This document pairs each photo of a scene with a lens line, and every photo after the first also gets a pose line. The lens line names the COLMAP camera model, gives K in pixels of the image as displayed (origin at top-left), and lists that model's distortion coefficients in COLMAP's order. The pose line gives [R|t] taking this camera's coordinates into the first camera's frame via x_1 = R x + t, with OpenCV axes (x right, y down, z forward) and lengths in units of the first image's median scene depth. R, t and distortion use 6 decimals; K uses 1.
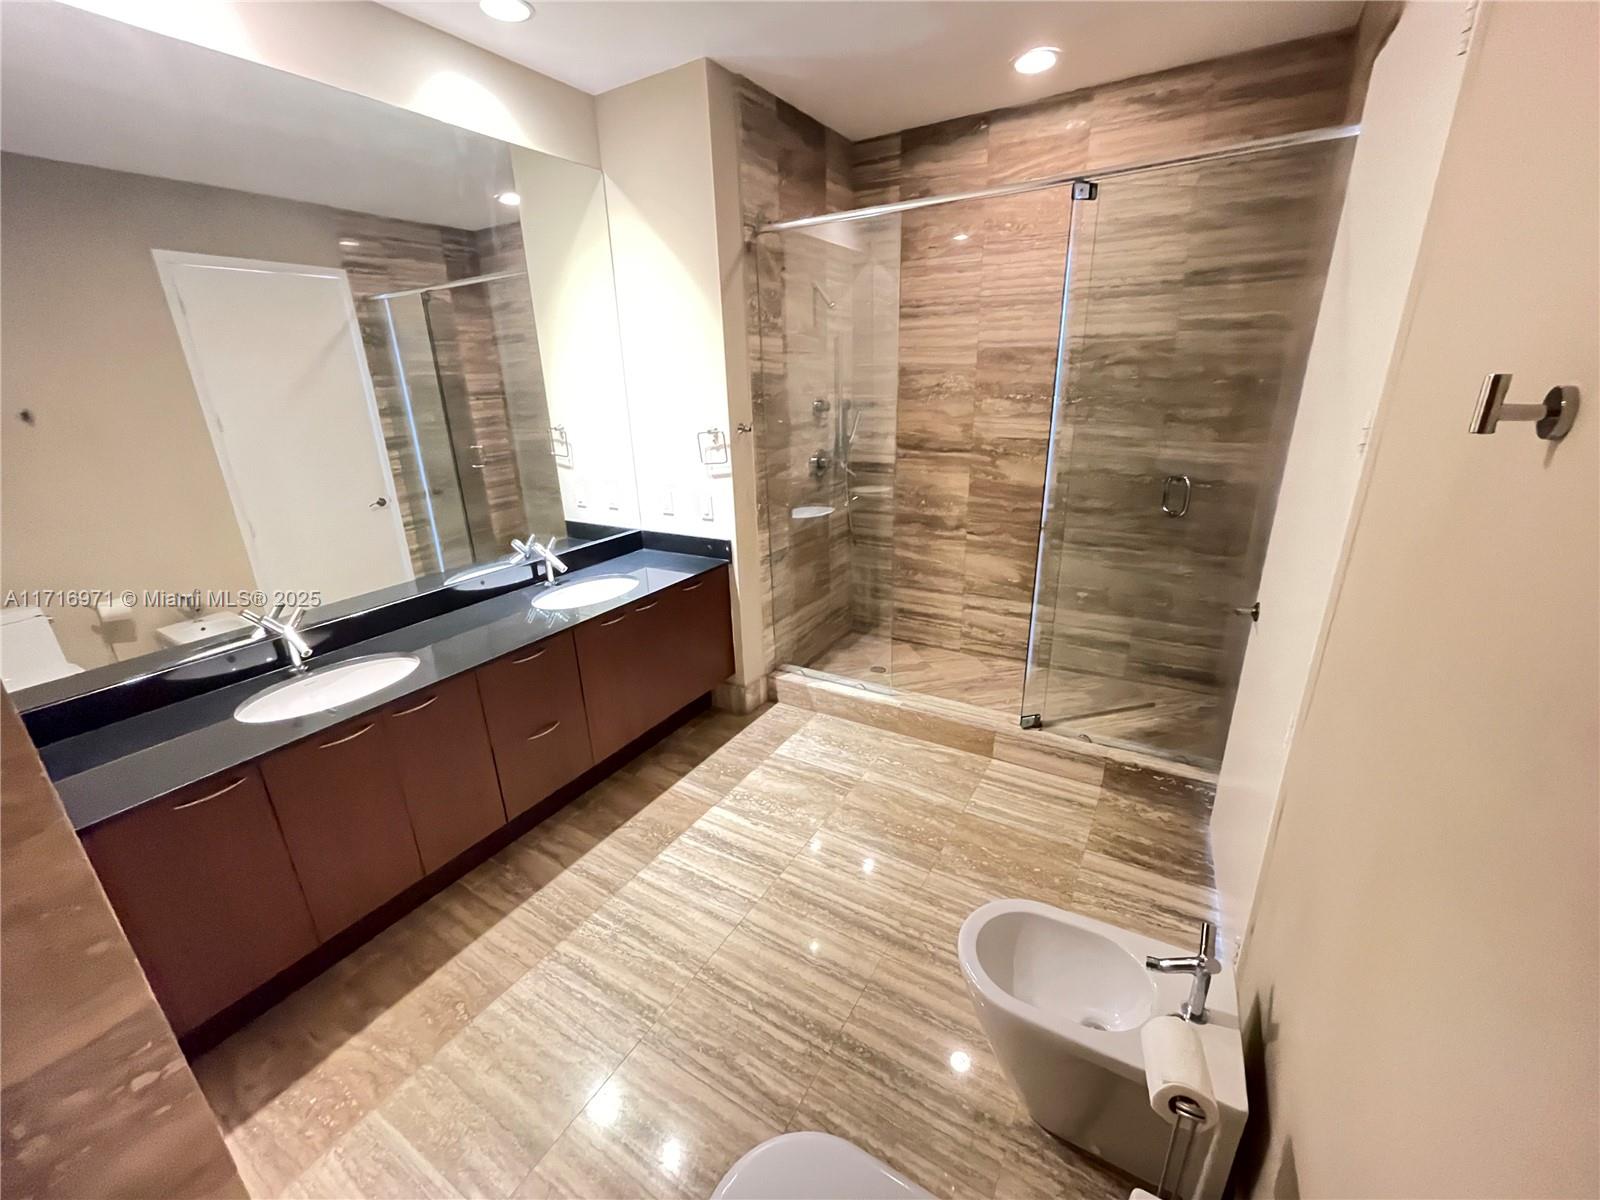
lens RADIAL K [[655.9, 0, 794.2], [0, 655.9, 604.7], [0, 0, 1]] dist [-0.002903, 0.004115]
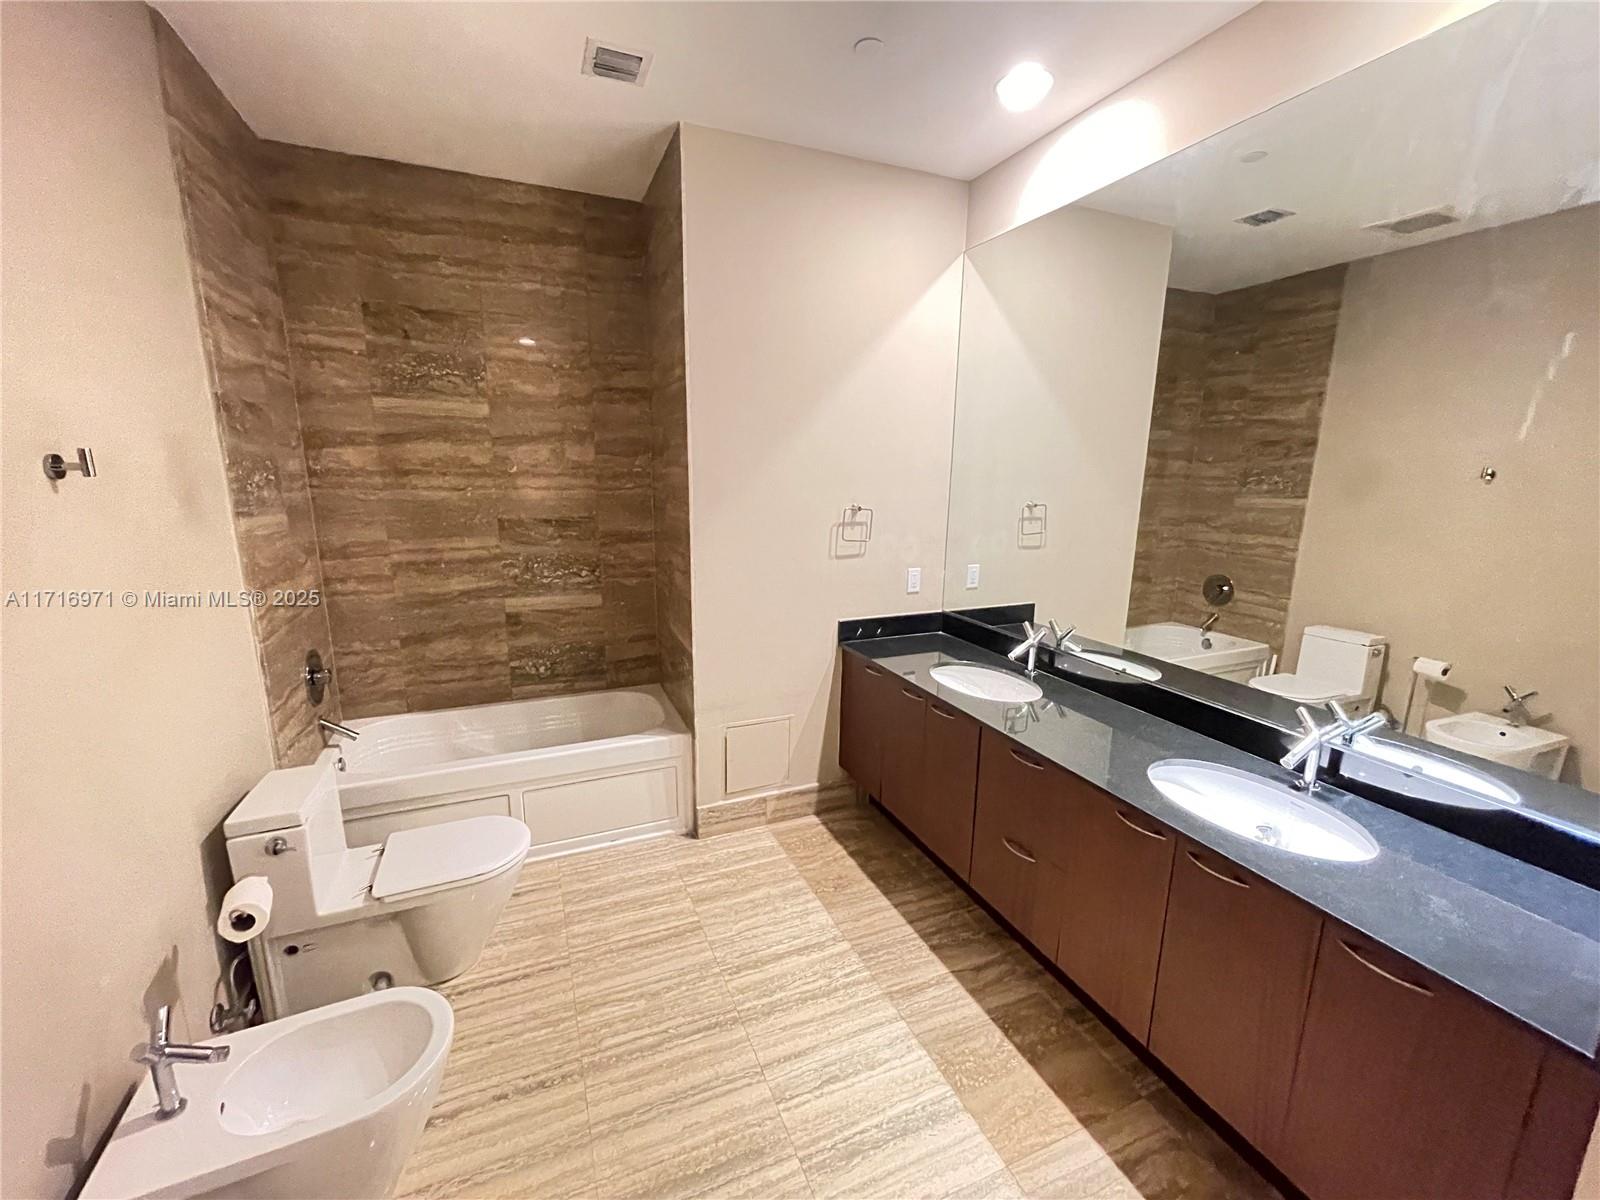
lens RADIAL K [[655.9, 0, 794.2], [0, 655.9, 604.7], [0, 0, 1]] dist [-0.002903, 0.004115]
pose [[-0.588020, 0.197272, -0.784421, 0.485245], [-0.258358, 0.873190, 0.413267, -0.445795], [0.766475, 0.445671, -0.462487, 1.279880]]
